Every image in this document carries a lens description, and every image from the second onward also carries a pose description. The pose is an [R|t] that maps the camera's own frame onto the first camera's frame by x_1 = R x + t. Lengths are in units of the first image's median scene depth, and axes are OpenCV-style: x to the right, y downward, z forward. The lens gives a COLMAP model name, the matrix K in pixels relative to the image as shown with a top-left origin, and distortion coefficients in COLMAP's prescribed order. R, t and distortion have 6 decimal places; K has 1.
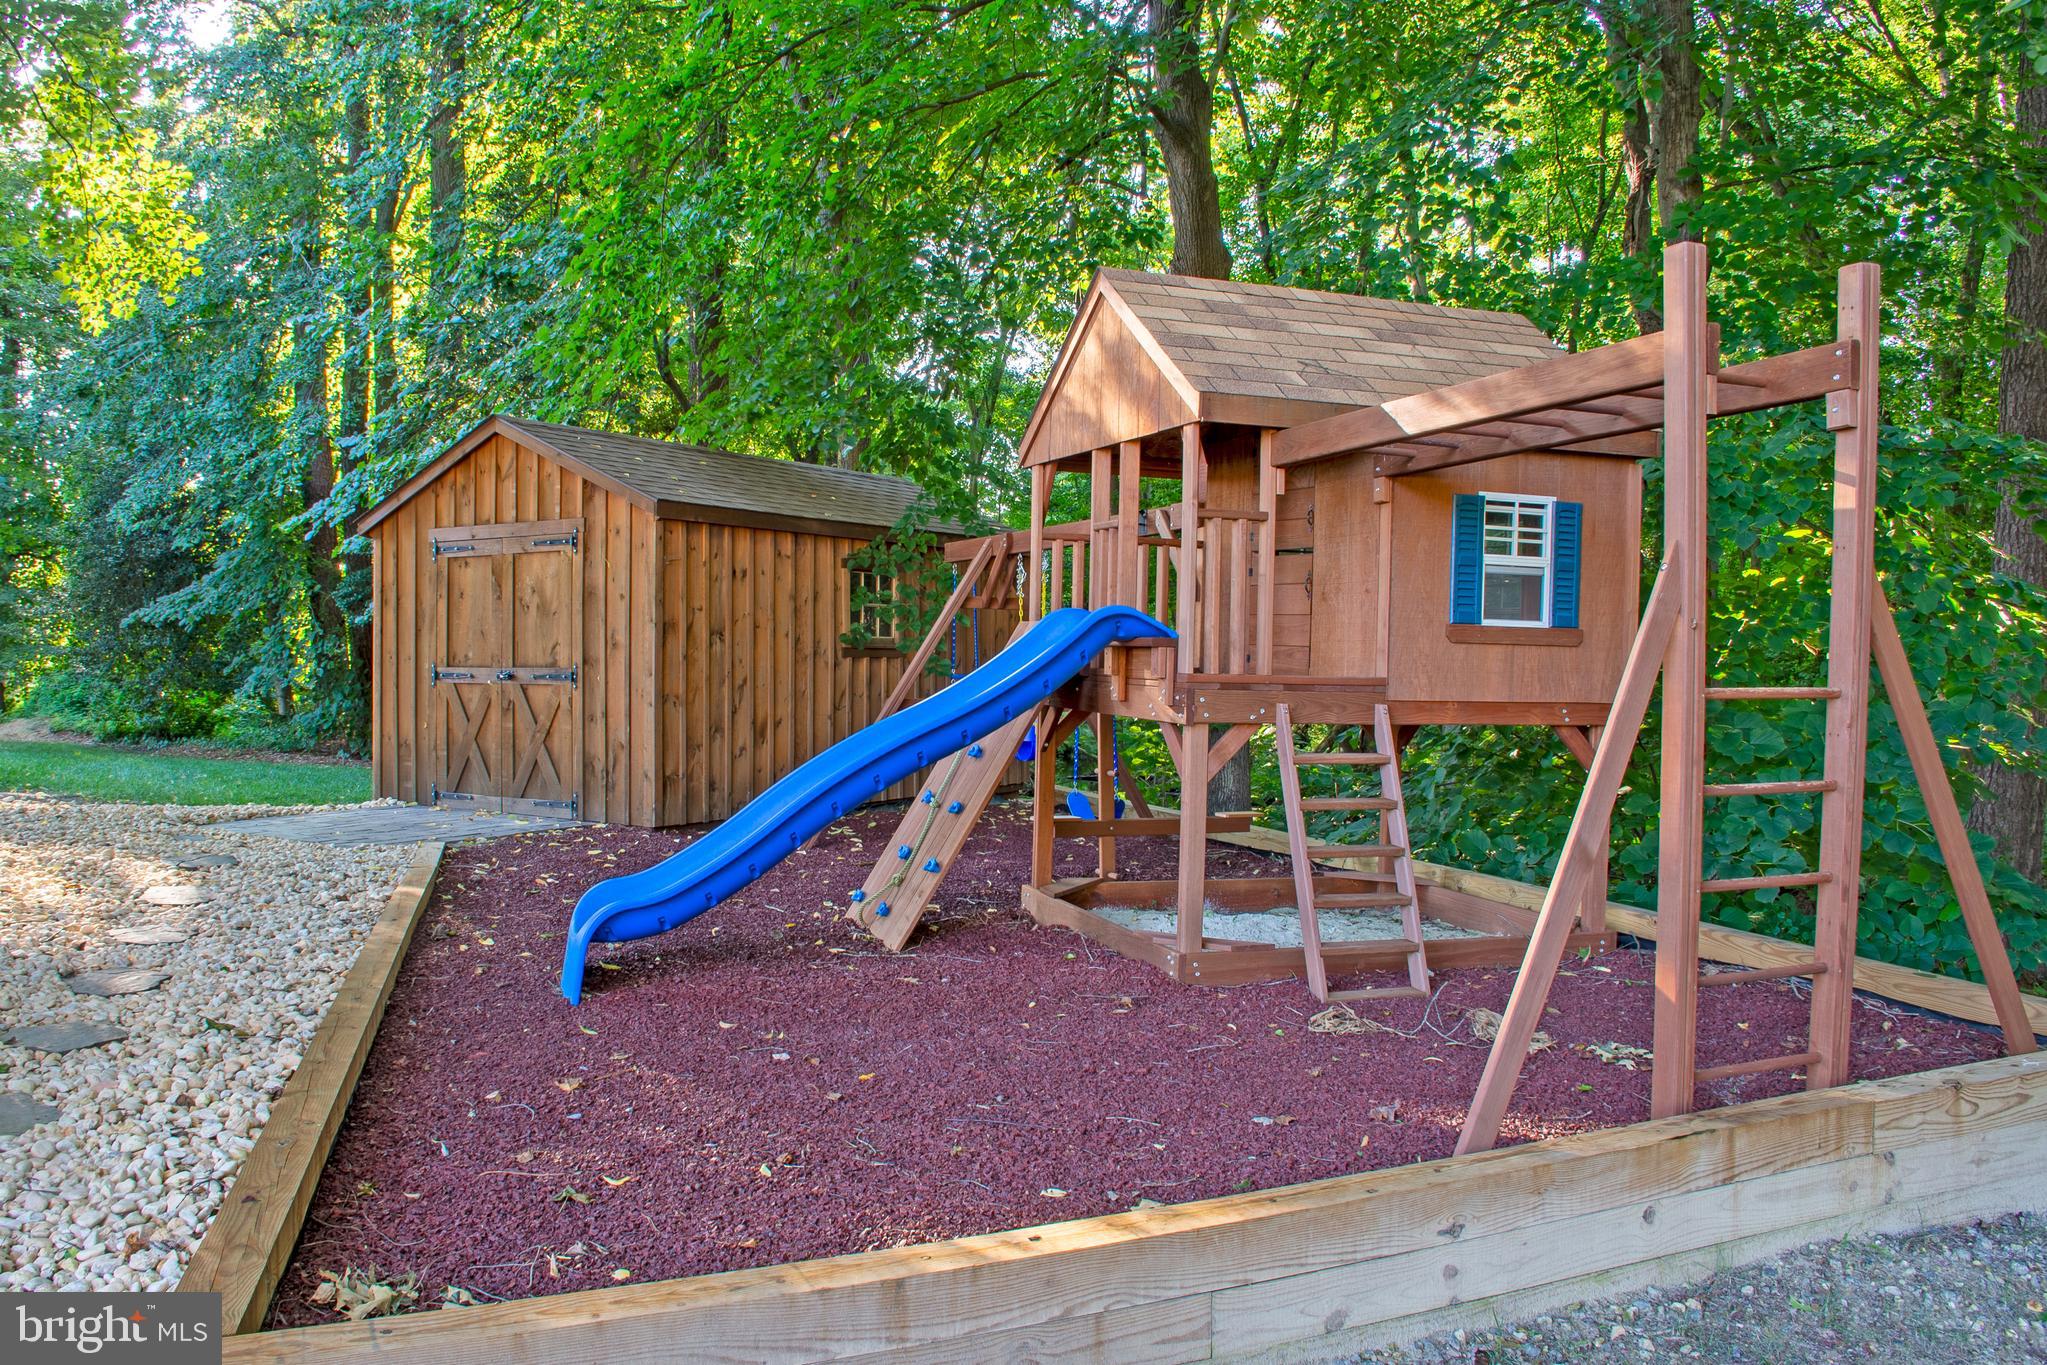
lens RADIAL K [[1607.8, 0, 951.7], [0, 1607.8, 685.8], [0, 0, 1]] dist [-0.136901, 0.084830]
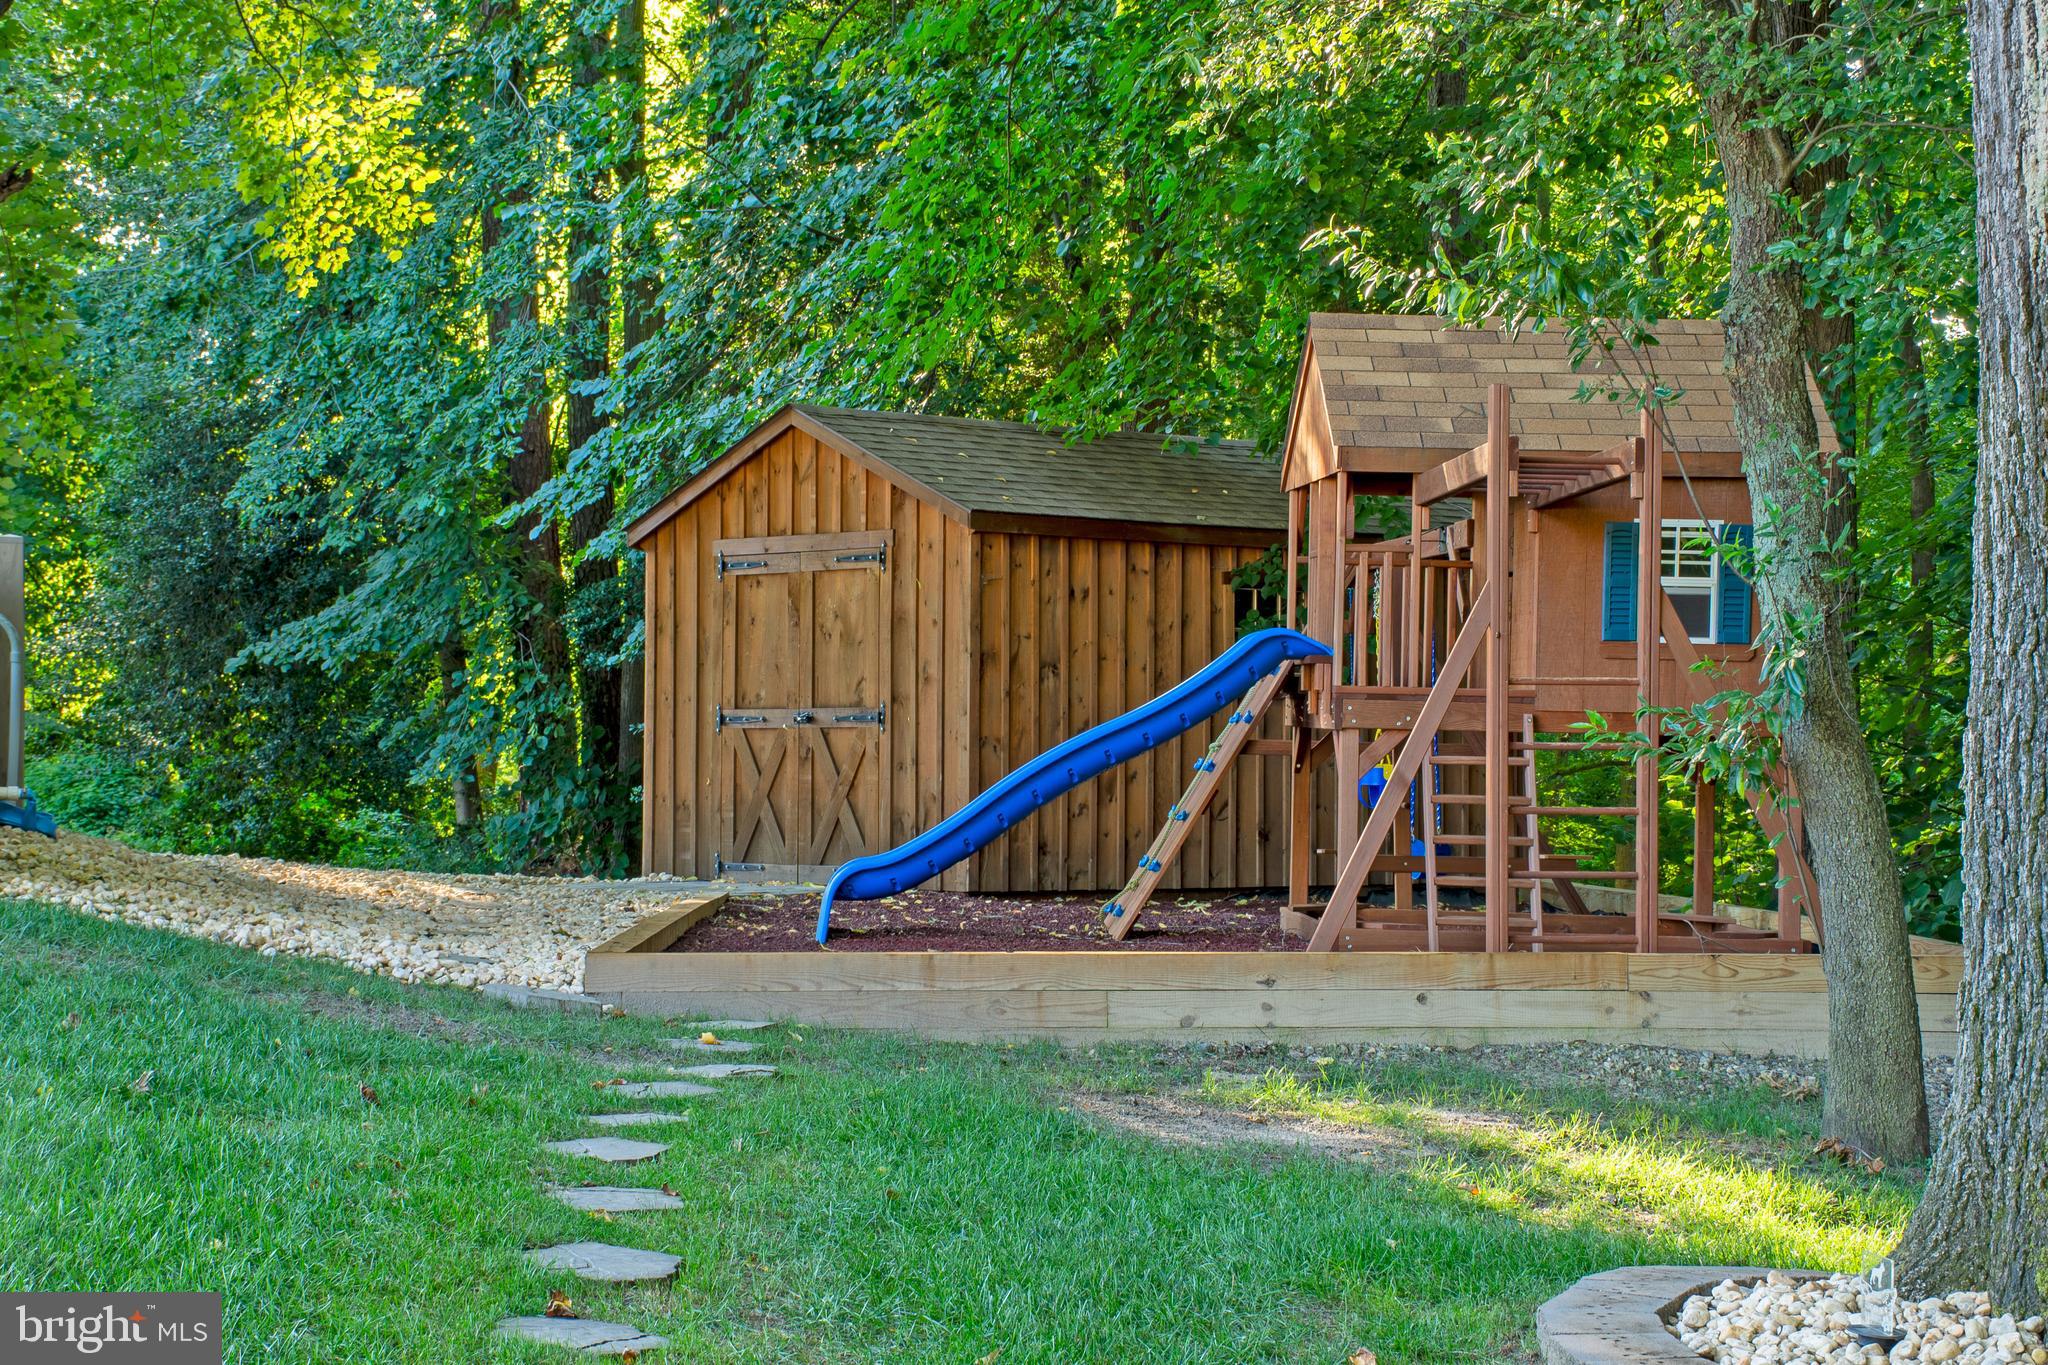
lens RADIAL K [[4229.2, 0, 1023.9], [0, 4229.2, 696.5], [0, 0, 1]] dist [0.303755, 0.000000]
pose [[0.970303, -0.002869, -0.241875, 0.357926], [-0.006082, 0.999324, -0.036254, 0.060470], [0.241815, 0.036649, 0.969630, -1.090994]]
